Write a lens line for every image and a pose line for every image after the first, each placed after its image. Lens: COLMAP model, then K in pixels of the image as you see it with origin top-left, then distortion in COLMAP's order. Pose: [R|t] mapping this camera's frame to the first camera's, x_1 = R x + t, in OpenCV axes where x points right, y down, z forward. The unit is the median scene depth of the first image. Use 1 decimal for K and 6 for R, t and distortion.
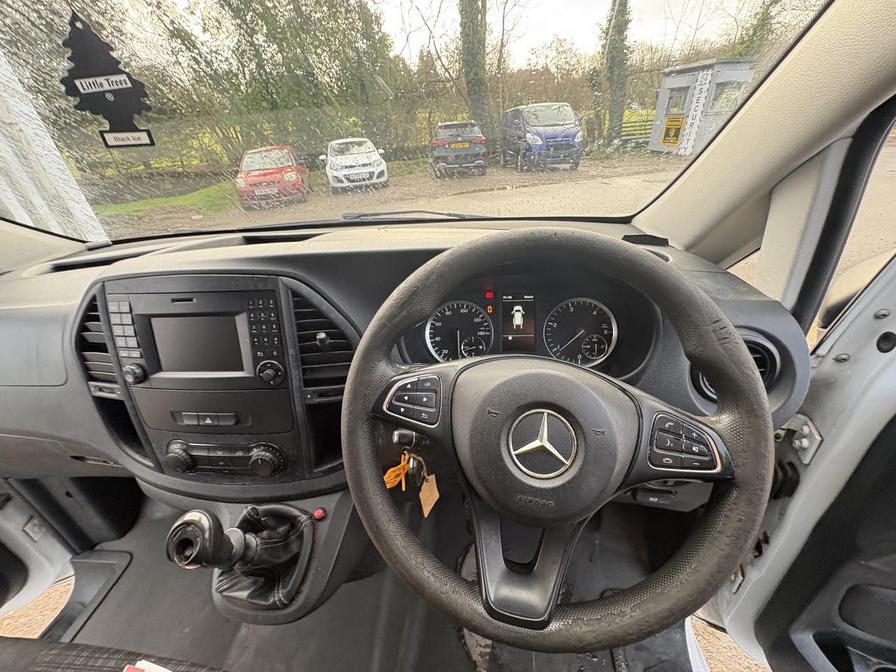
lens RADIAL K [[355.2, 0, 448.9], [0, 355.2, 333.7], [0, 0, 1]] dist [0.000853, -0.000559]
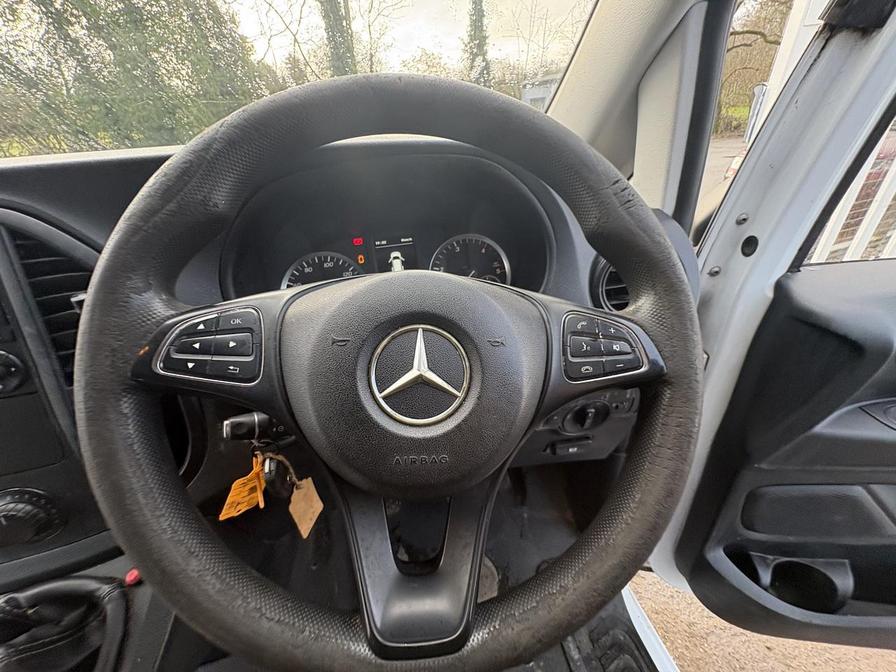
lens RADIAL K [[355.2, 0, 447.5], [0, 355.2, 335.3], [0, 0, 1]] dist [0.000853, -0.000559]
pose [[0.960529, -0.137159, 0.242015, 0.093573], [0.141996, 0.989864, -0.002570, 0.144790], [-0.239210, 0.036834, 0.970269, 0.198295]]
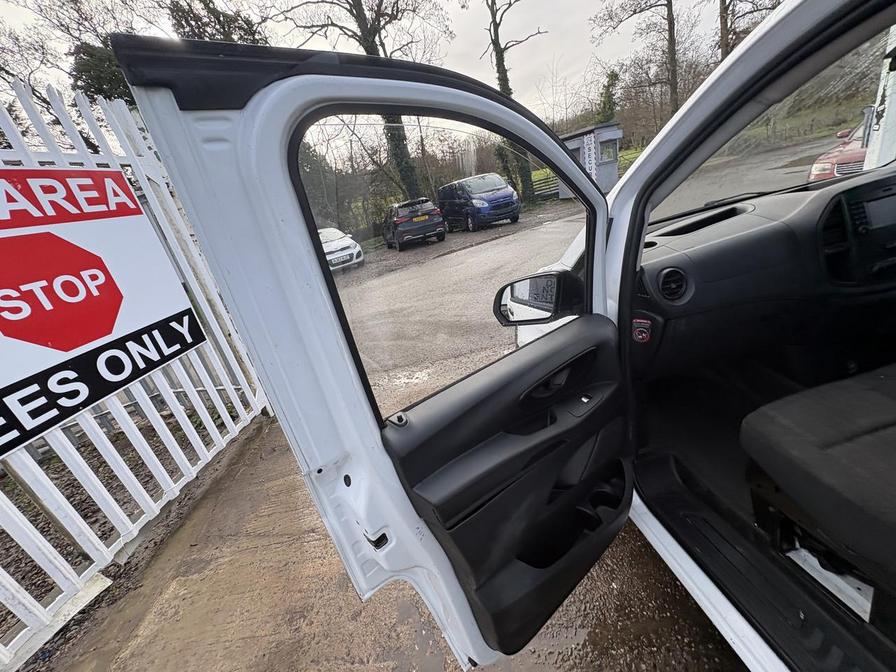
lens RADIAL K [[355.2, 0, 449.4], [0, 355.2, 339.0], [0, 0, 1]] dist [0.000853, -0.000559]
pose [[0.954625, -0.231282, 0.187617, -3.381355], [0.260447, 0.953870, -0.149327, 0.544983], [-0.144426, 0.191416, 0.970825, -0.740048]]
